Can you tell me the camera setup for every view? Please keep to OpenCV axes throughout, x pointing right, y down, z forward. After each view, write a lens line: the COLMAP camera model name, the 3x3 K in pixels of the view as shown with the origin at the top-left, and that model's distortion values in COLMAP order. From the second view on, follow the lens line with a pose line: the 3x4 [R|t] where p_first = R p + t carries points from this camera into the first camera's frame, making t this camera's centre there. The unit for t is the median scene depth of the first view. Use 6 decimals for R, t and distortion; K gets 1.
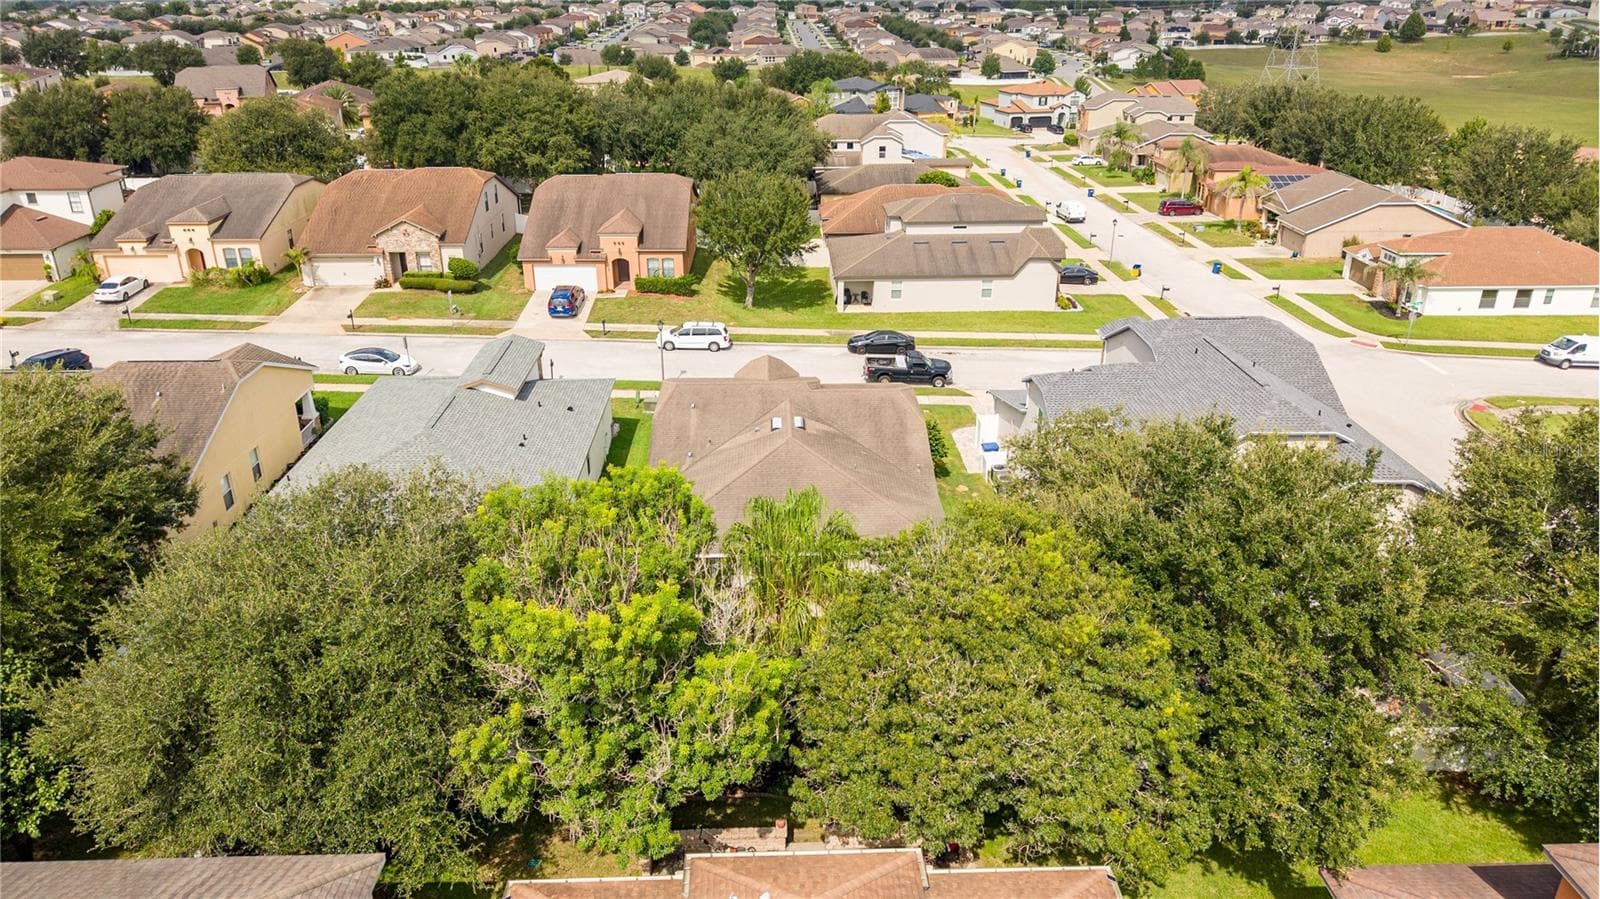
lens RADIAL K [[1057.3, 0, 812.9], [0, 1057.3, 418.6], [0, 0, 1]] dist [0.020201, -0.001305]
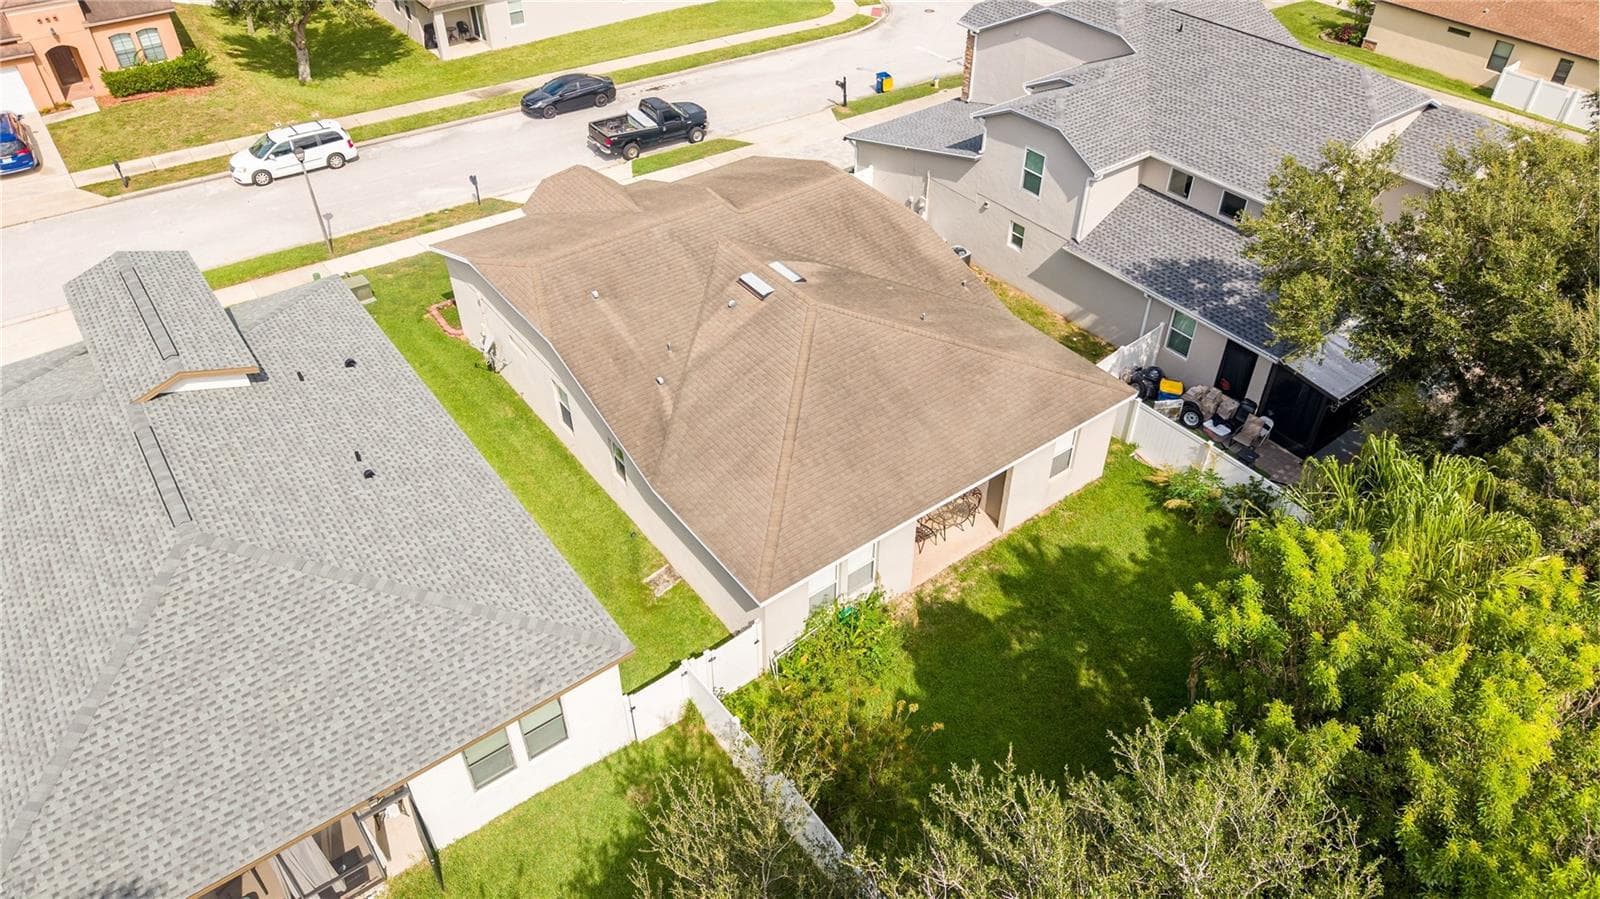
lens RADIAL K [[1080.1, 0, 809.0], [0, 1080.1, 414.2], [0, 0, 1]] dist [-0.004341, -0.005635]
pose [[0.823146, -0.353610, 0.444286, -0.196051], [0.215989, 0.918598, 0.330948, -0.079077], [-0.525147, -0.176457, 0.832516, 0.279819]]
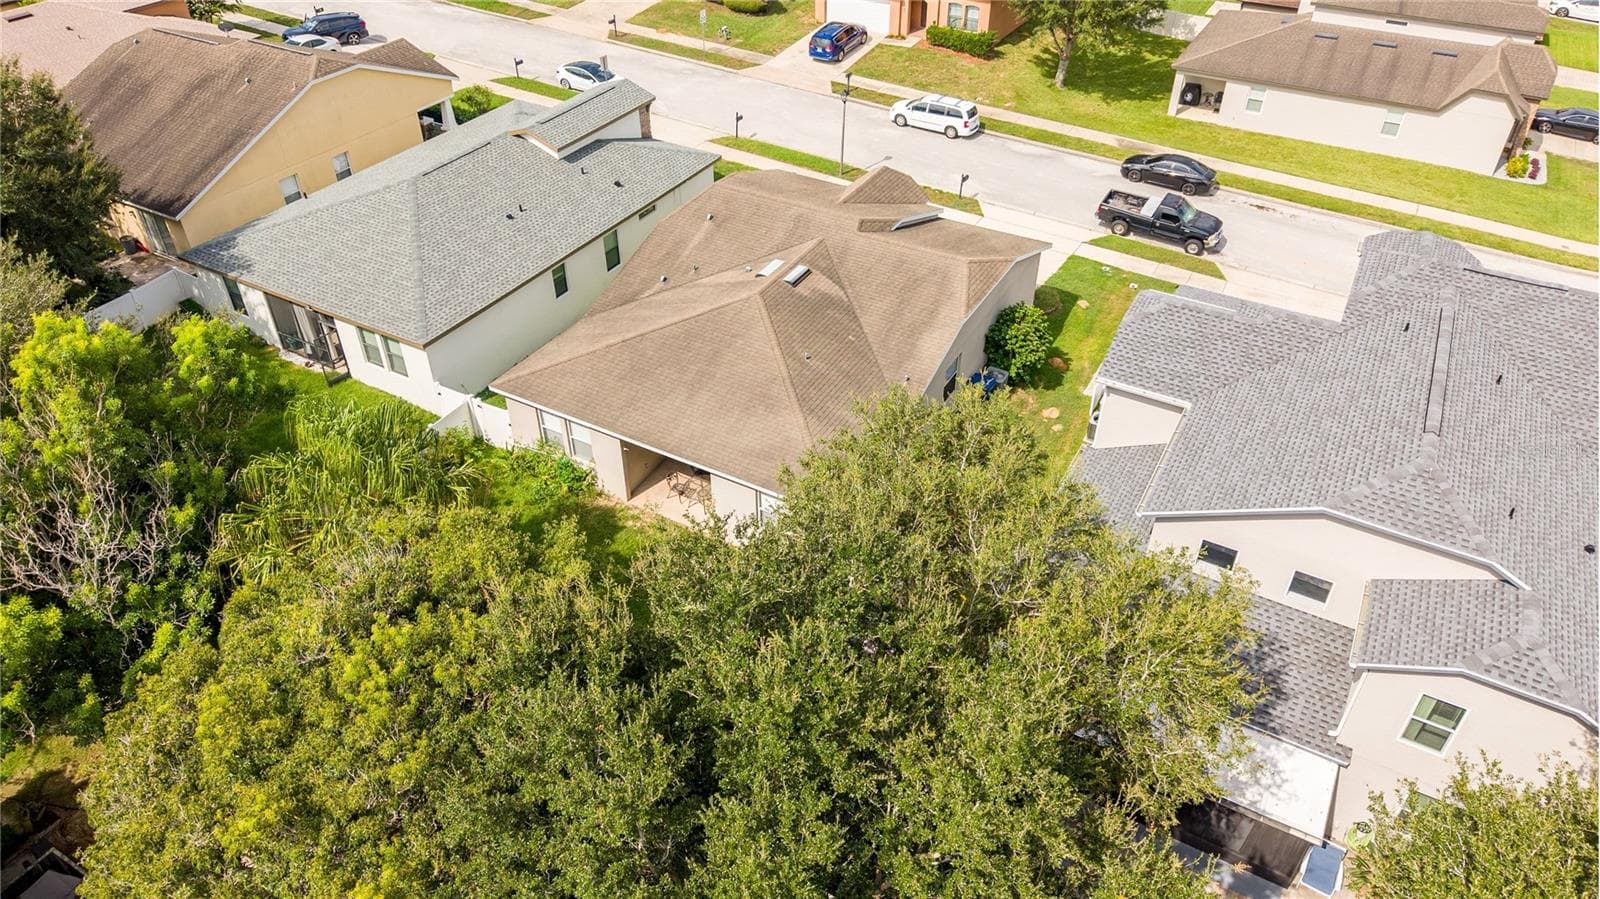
lens RADIAL K [[1059.5, 0, 804.9], [0, 1059.5, 400.4], [0, 0, 1]] dist [0.003910, -0.000909]
pose [[0.850078, 0.309414, -0.426181, 0.212624], [-0.201420, 0.938705, 0.279753, -0.077436], [0.486618, -0.151970, 0.860295, 0.216994]]
